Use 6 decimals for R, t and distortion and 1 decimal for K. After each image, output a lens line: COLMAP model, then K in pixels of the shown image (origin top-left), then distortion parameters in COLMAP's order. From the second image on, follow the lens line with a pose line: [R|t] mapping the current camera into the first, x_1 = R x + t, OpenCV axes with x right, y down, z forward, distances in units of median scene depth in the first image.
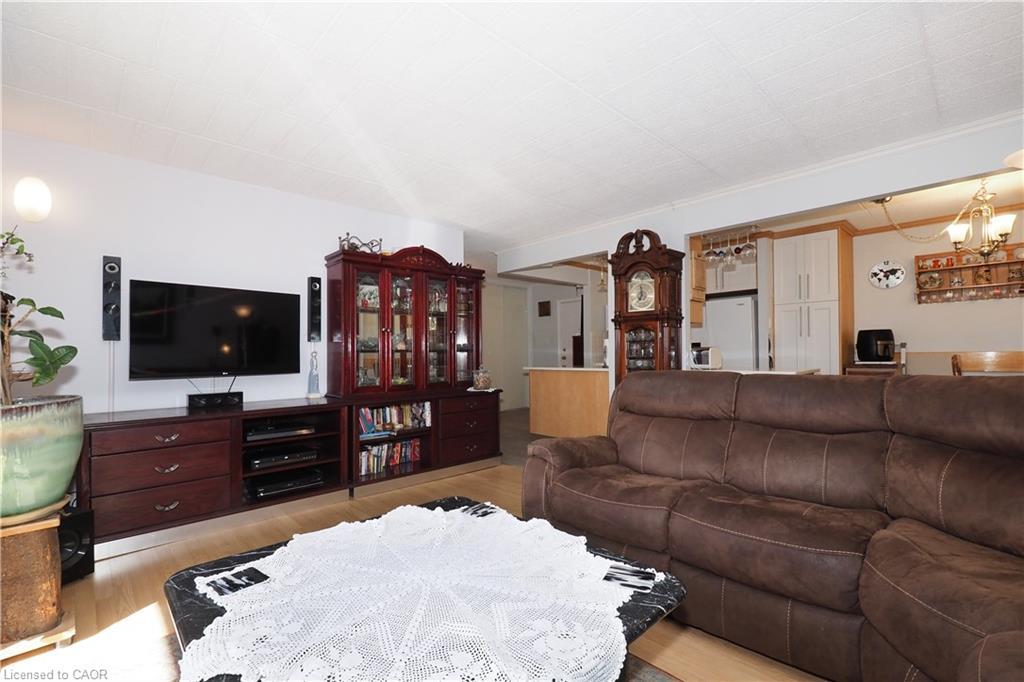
lens RADIAL K [[462.2, 0, 492.3], [0, 462.2, 340.4], [0, 0, 1]] dist [-0.003115, -0.000254]
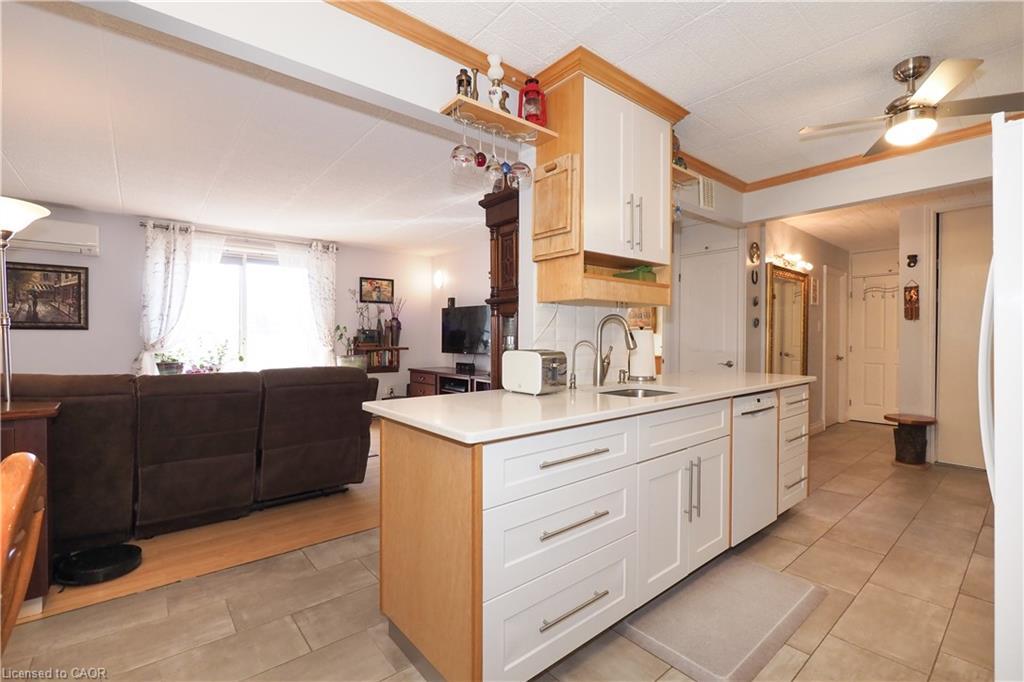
lens RADIAL K [[460.5, 0, 512.0], [0, 460.5, 321.1], [0, 0, 1]] dist [-0.002095, 0.000362]
pose [[-0.029499, -0.031165, -0.999079, 1.358328], [0.026045, 0.999151, -0.031936, 0.011190], [0.999225, -0.026963, -0.028663, 1.308136]]
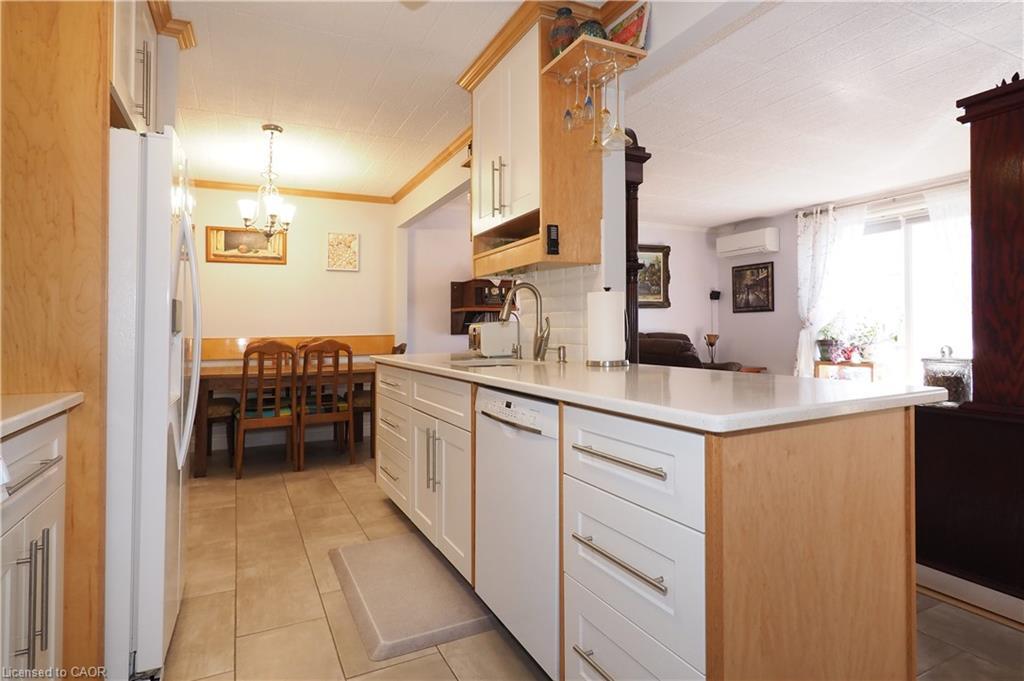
lens RADIAL K [[554.7, 0, 513.1], [0, 554.7, 324.0], [0, 0, 1]] dist [0.003219, -0.001142]
pose [[-0.959654, 0.018414, 0.280582, 0.294530], [0.007466, 0.999170, -0.040036, 0.086801], [-0.281086, -0.036326, -0.958995, 2.311230]]
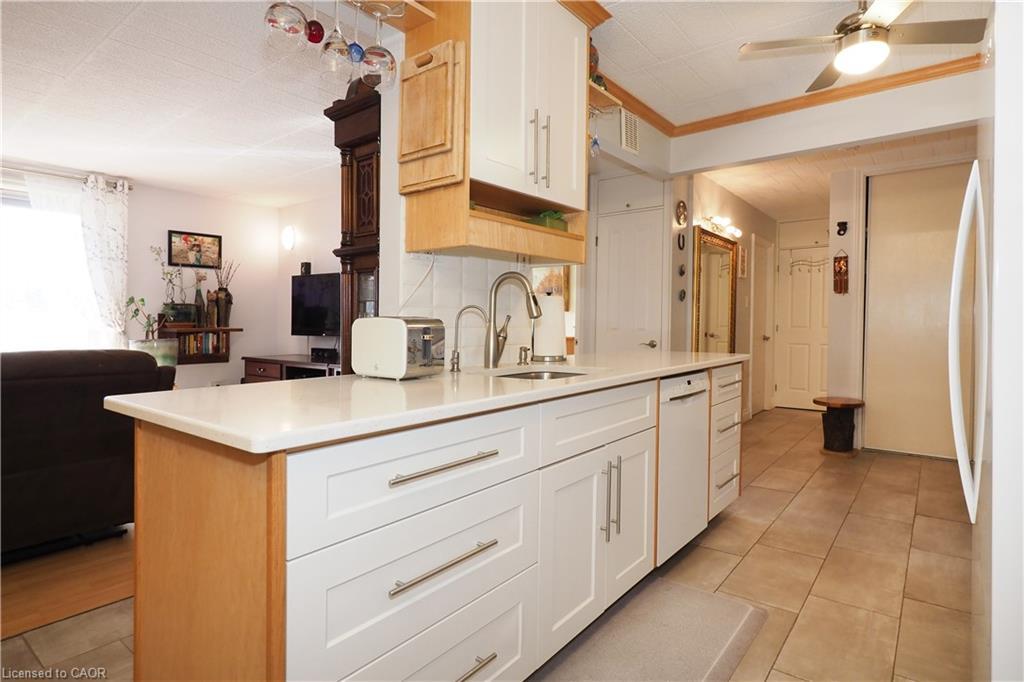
lens RADIAL K [[554.7, 0, 513.1], [0, 554.7, 324.5], [0, 0, 1]] dist [0.003219, -0.001142]
pose [[0.170481, 0.007435, -0.985333, 1.247732], [0.029562, 0.999483, 0.012656, 0.040848], [0.984917, -0.031286, 0.170173, 1.343477]]
